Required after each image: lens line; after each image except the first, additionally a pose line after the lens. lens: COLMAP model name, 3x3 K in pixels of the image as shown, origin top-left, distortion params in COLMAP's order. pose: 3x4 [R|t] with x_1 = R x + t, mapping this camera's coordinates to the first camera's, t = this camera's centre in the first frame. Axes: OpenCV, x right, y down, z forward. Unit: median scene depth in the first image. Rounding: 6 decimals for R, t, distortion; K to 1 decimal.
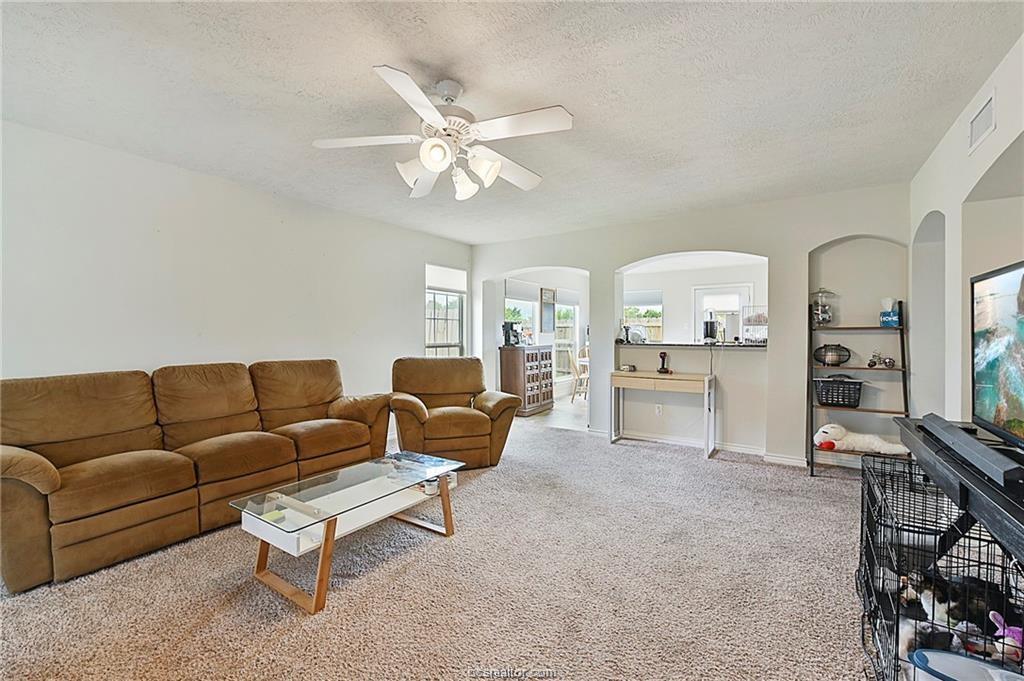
lens RADIAL K [[425.5, 0, 512.0], [0, 425.5, 340.5], [0, 0, 1]] dist [-0.000322, -0.000037]
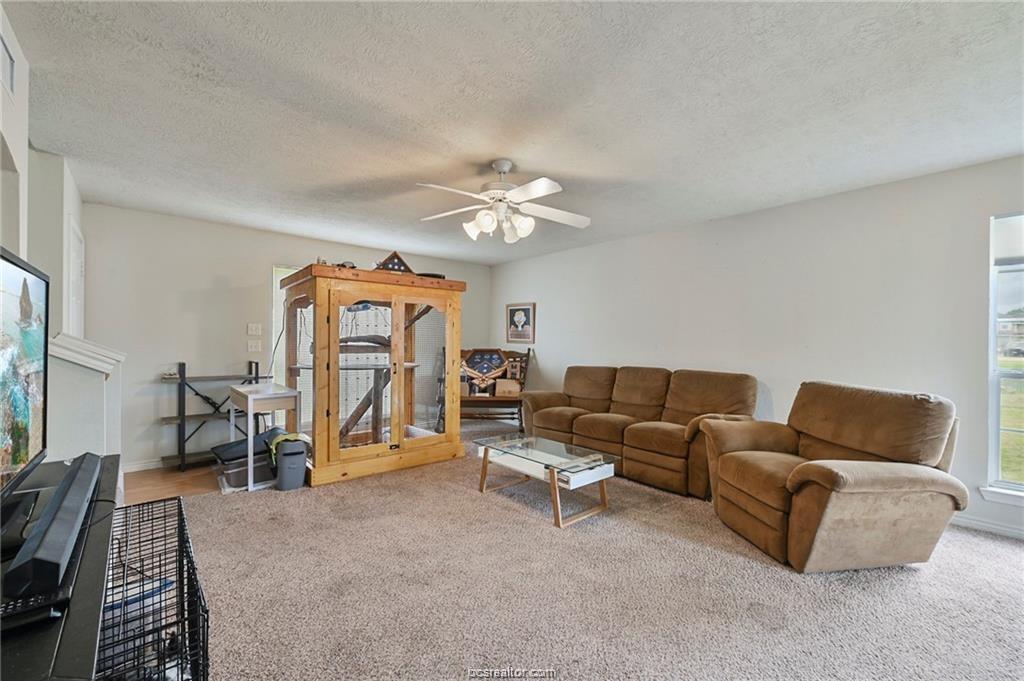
lens RADIAL K [[425.5, 0, 512.0], [0, 425.5, 340.5], [0, 0, 1]] dist [-0.000322, -0.000037]
pose [[-0.250703, -0.005713, -0.968047, 1.139235], [-0.025827, 0.999666, 0.000789, -0.029667], [0.967720, 0.025200, -0.250766, 1.361456]]
